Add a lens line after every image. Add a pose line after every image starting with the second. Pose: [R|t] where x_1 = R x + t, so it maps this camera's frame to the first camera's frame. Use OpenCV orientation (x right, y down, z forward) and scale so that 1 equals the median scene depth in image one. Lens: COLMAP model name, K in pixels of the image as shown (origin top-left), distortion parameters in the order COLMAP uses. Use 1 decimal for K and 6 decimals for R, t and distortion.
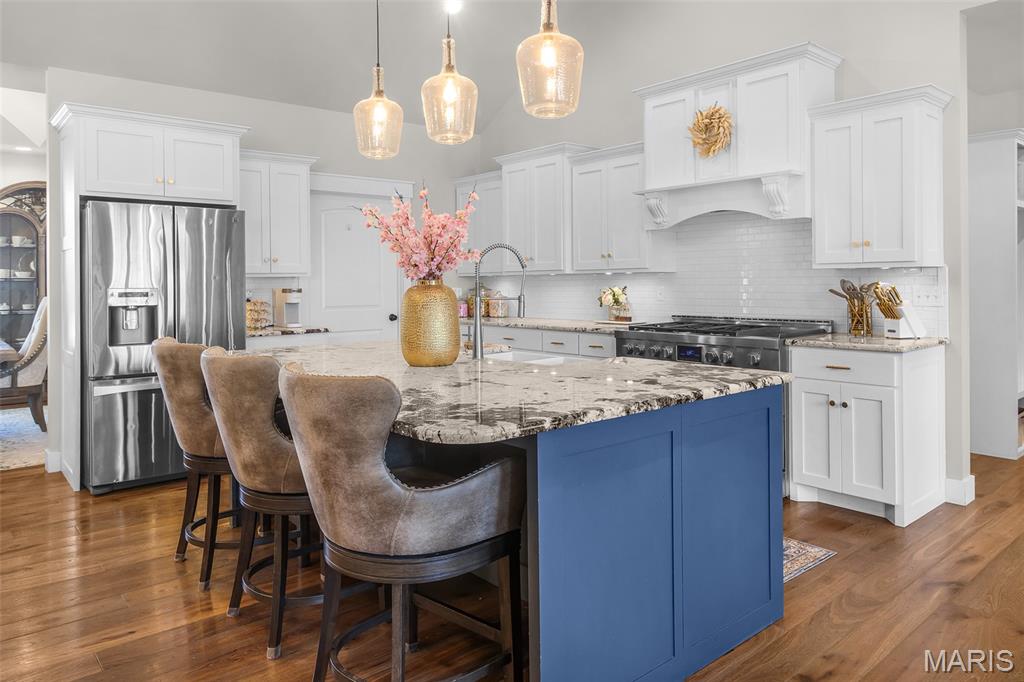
lens RADIAL K [[691.1, 0, 508.6], [0, 691.1, 283.8], [0, 0, 1]] dist [0.022375, 0.000702]
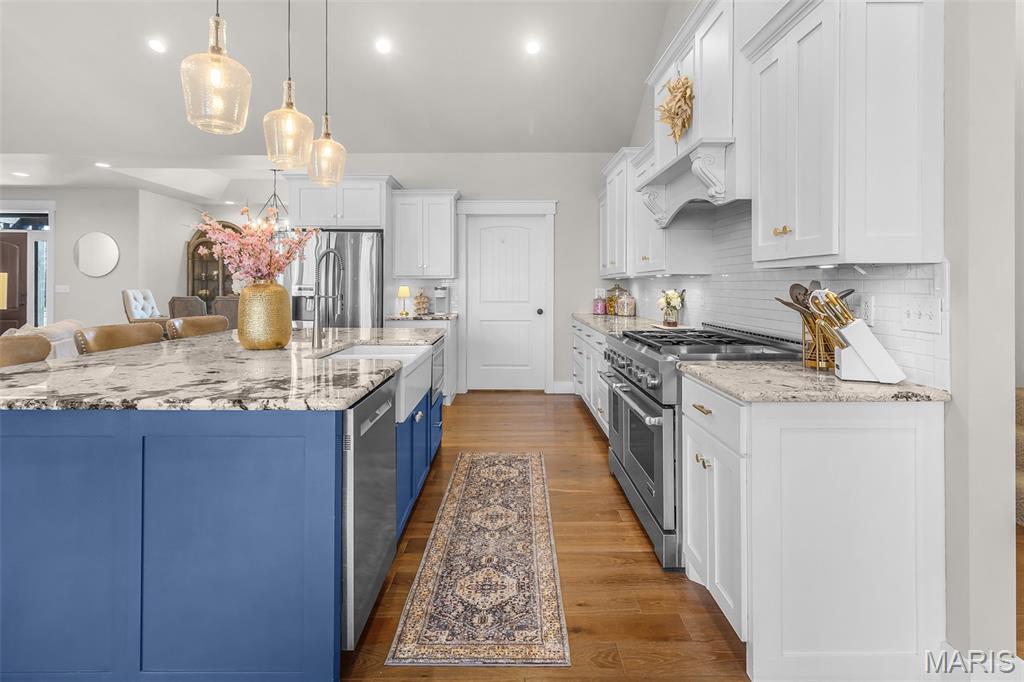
lens RADIAL K [[499.5, 0, 480.8], [0, 499.5, 277.6], [0, 0, 1]] dist [-0.000206, 0.000941]
pose [[0.759663, 0.001831, -0.650314, 0.578700], [-0.011323, 0.999882, -0.010412, -0.003546], [0.650218, 0.015274, 0.759594, 0.431996]]
